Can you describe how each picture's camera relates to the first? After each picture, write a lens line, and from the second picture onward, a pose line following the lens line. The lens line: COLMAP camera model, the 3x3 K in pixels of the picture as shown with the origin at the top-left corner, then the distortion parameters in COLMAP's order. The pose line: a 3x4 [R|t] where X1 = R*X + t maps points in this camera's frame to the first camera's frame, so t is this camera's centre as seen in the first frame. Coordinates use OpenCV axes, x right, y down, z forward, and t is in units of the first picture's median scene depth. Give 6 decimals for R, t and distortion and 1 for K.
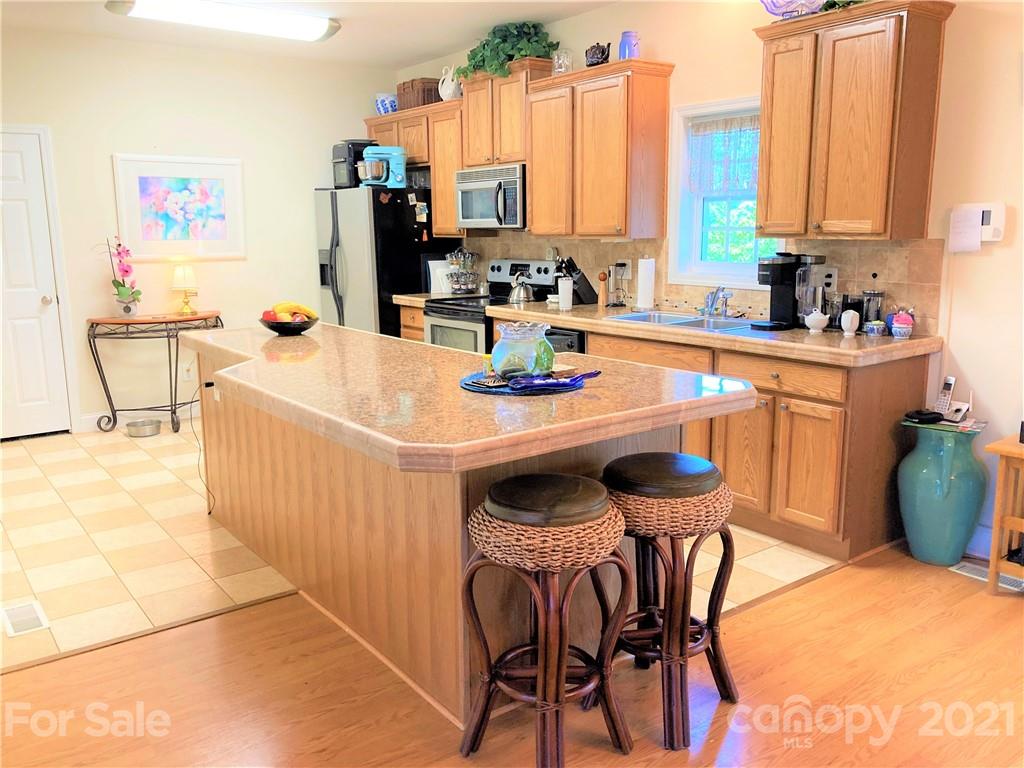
lens RADIAL K [[838.5, 0, 513.2], [0, 838.5, 387.4], [0, 0, 1]] dist [0.038798, -0.054639]
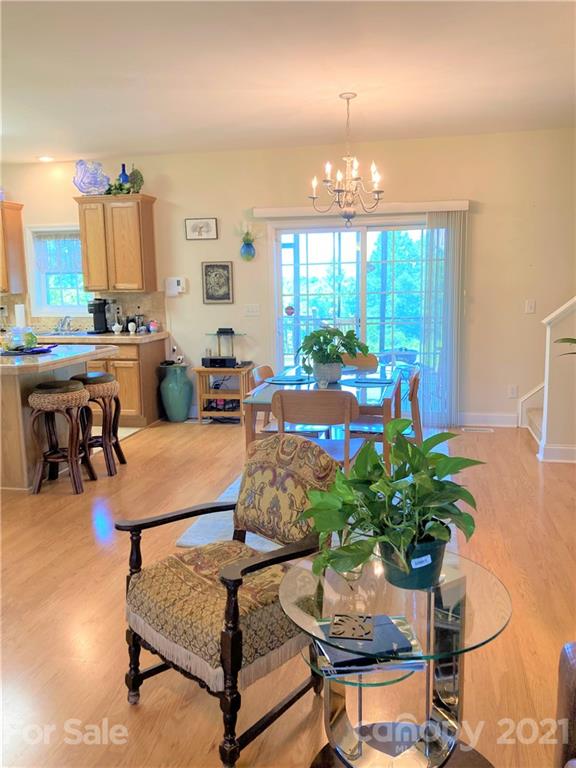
lens RADIAL K [[628.8, 0, 286.5], [0, 628.8, 381.7], [0, 0, 1]] dist [0.038798, -0.054639]
pose [[0.757450, -0.101167, 0.645008, -0.399808], [0.131398, 0.991329, 0.001183, 0.120073], [-0.639535, 0.083857, 0.764175, -0.564891]]
